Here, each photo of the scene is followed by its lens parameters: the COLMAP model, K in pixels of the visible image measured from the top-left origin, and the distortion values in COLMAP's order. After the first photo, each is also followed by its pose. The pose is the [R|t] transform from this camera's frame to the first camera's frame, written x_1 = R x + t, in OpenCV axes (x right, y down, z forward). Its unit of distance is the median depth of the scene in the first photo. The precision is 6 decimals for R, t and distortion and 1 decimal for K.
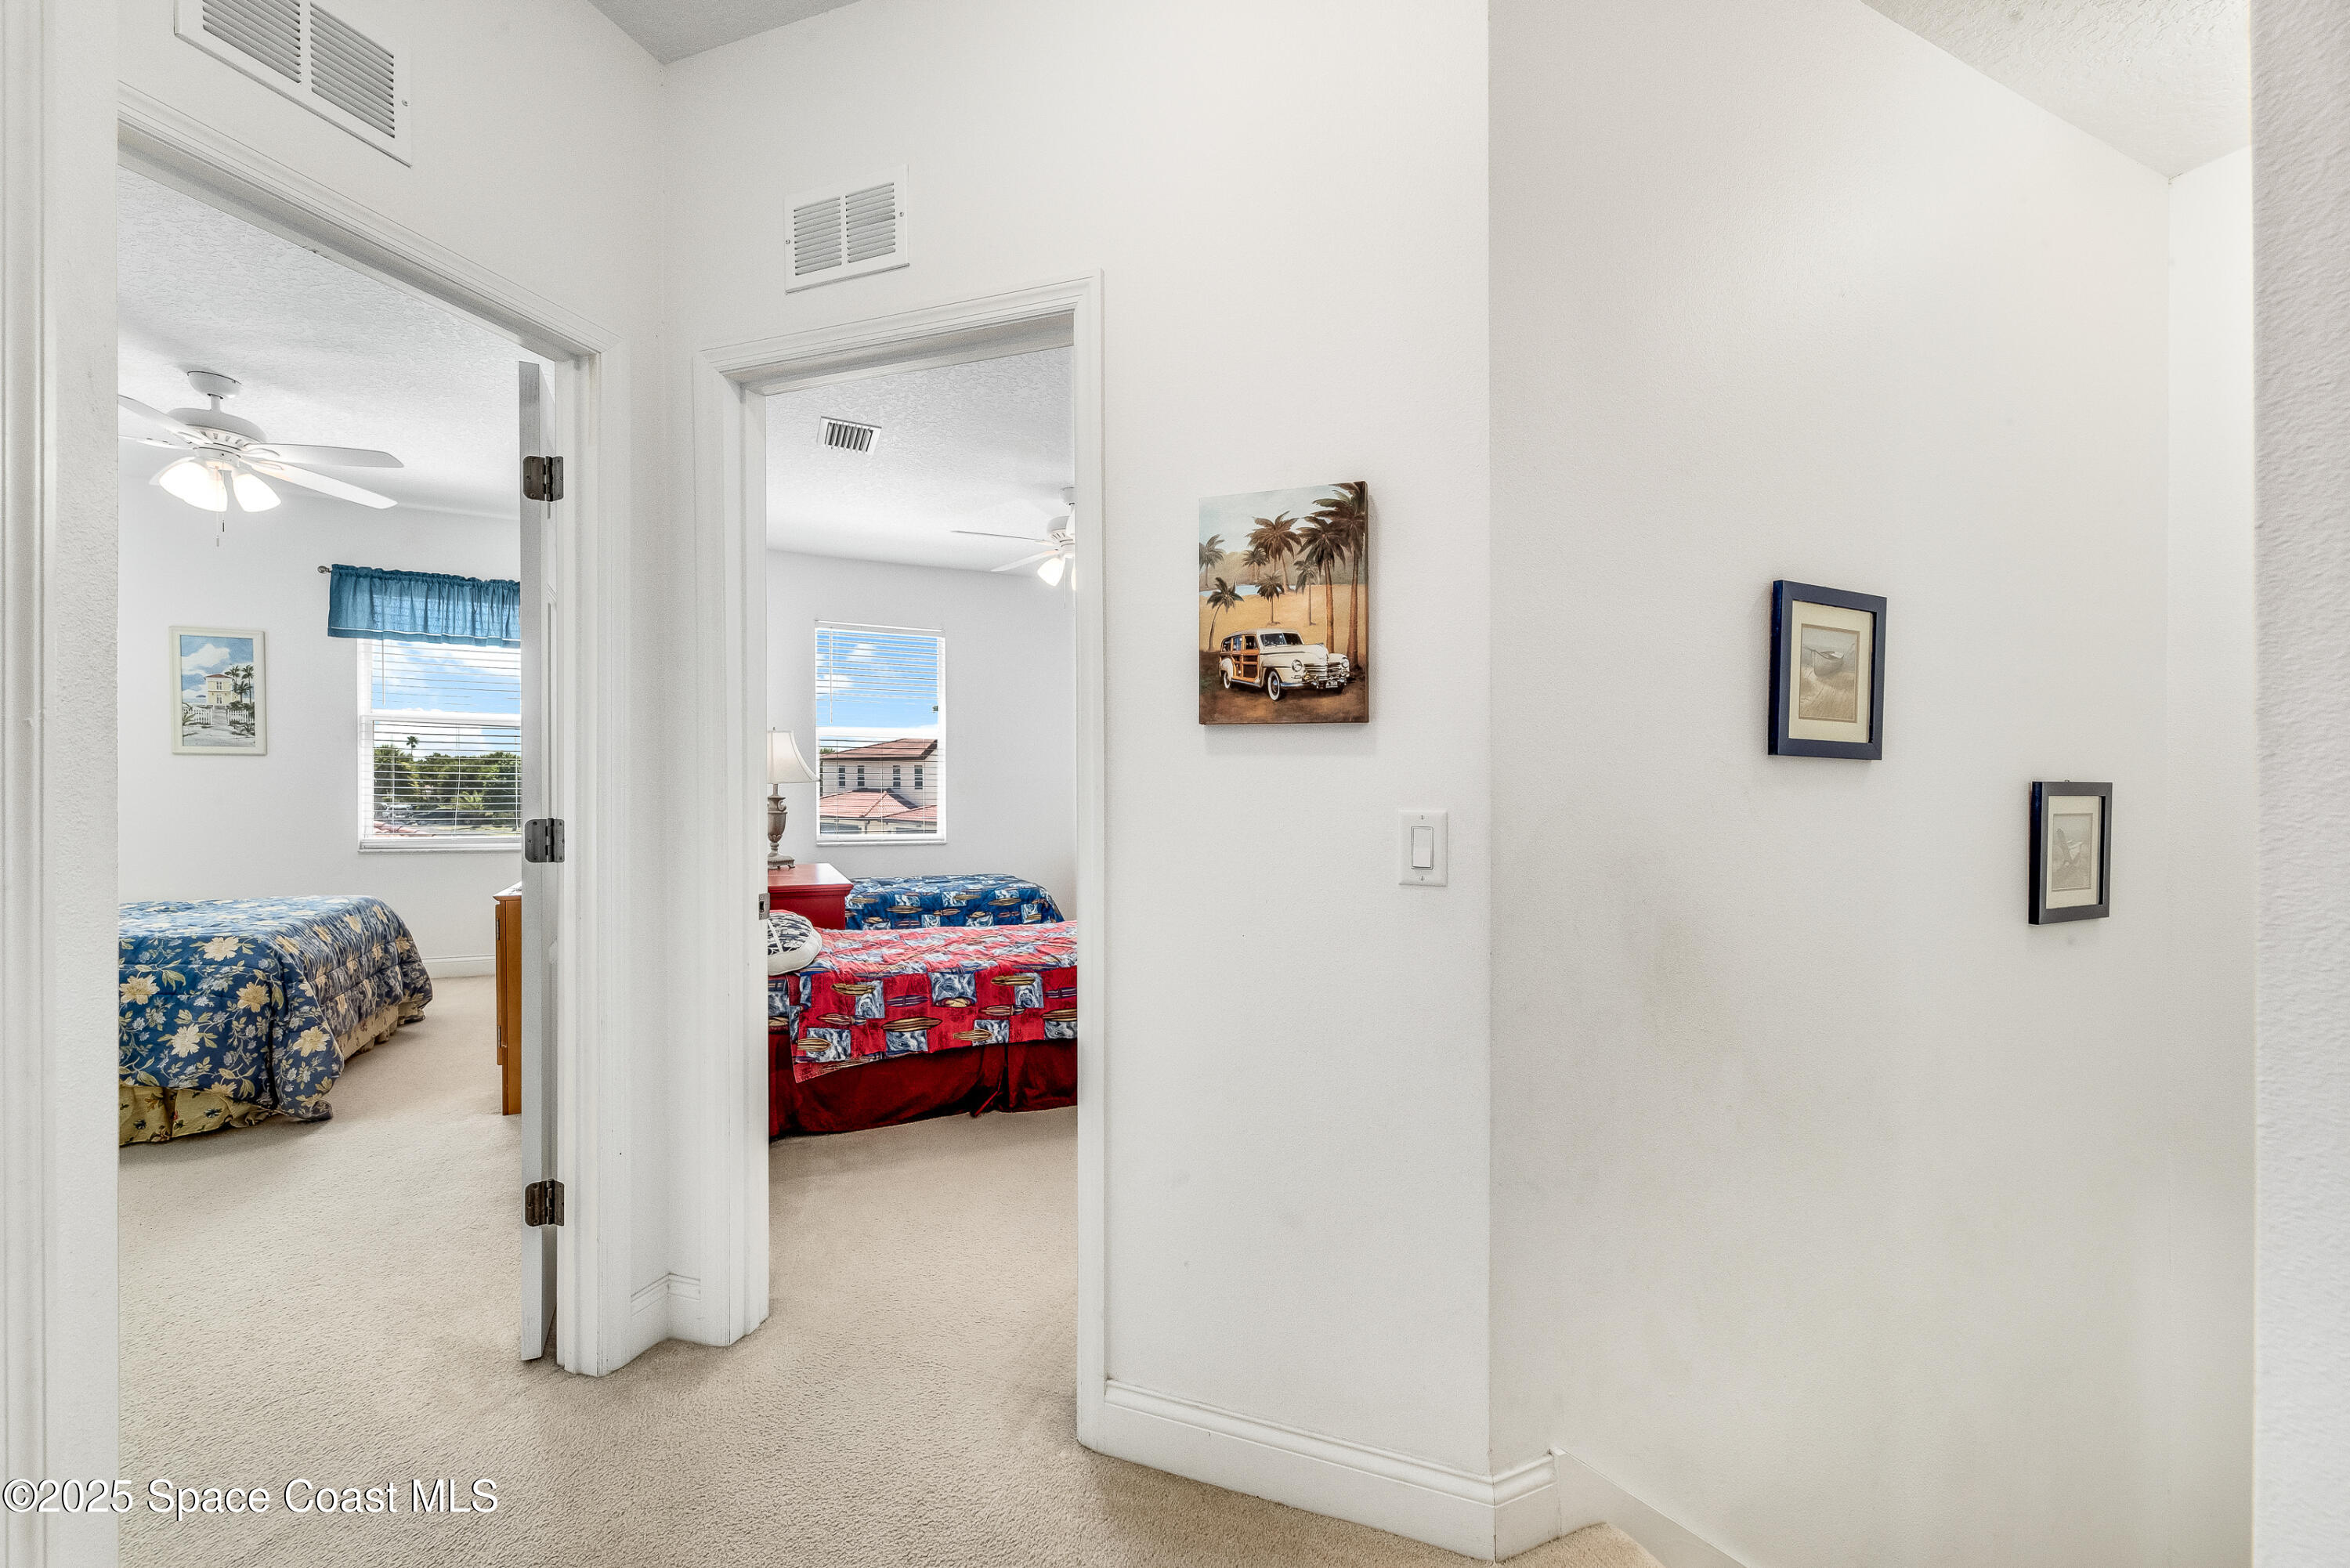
lens RADIAL K [[941.5, 0, 1186.7], [0, 941.5, 796.0], [0, 0, 1]] dist [0.003853, -0.000171]
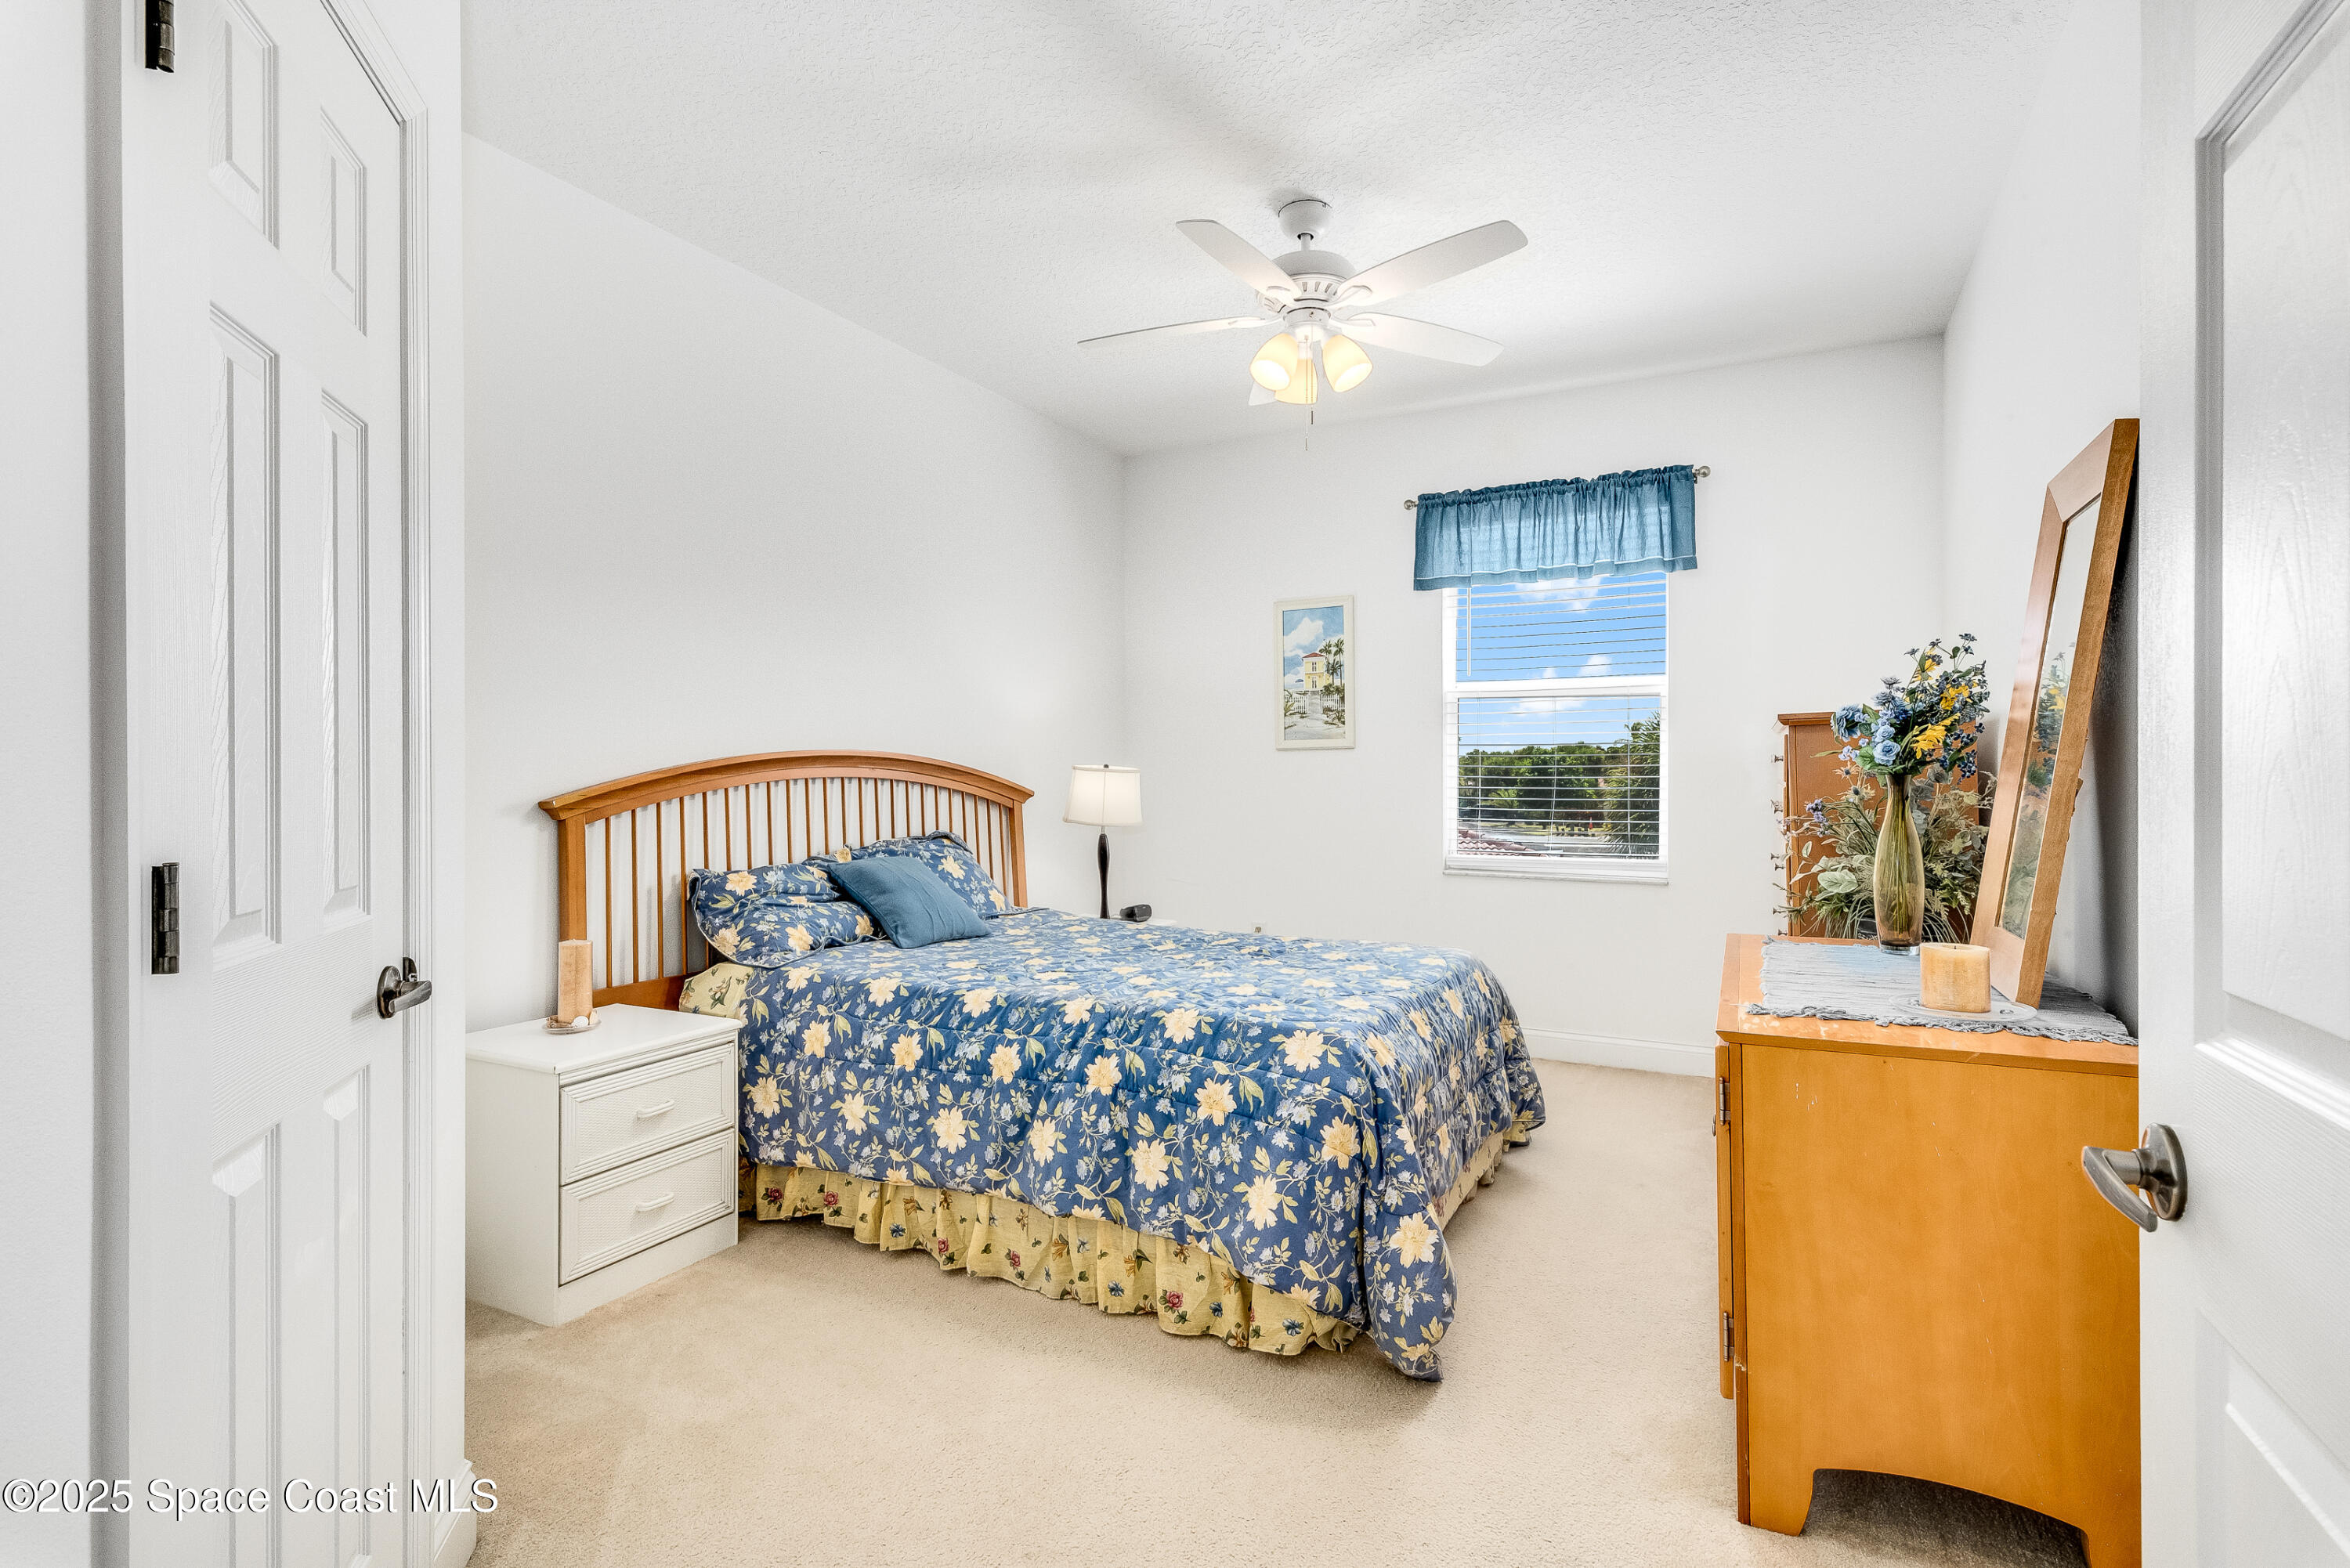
lens RADIAL K [[1159.5, 0, 1136.6], [0, 1159.5, 788.9], [0, 0, 1]] dist [0.021579, 0.000667]
pose [[0.575500, -0.000694, -0.817802, -0.443208], [-0.001393, 0.999997, -0.001828, -0.010168], [0.817801, 0.002191, 0.575497, 0.453562]]
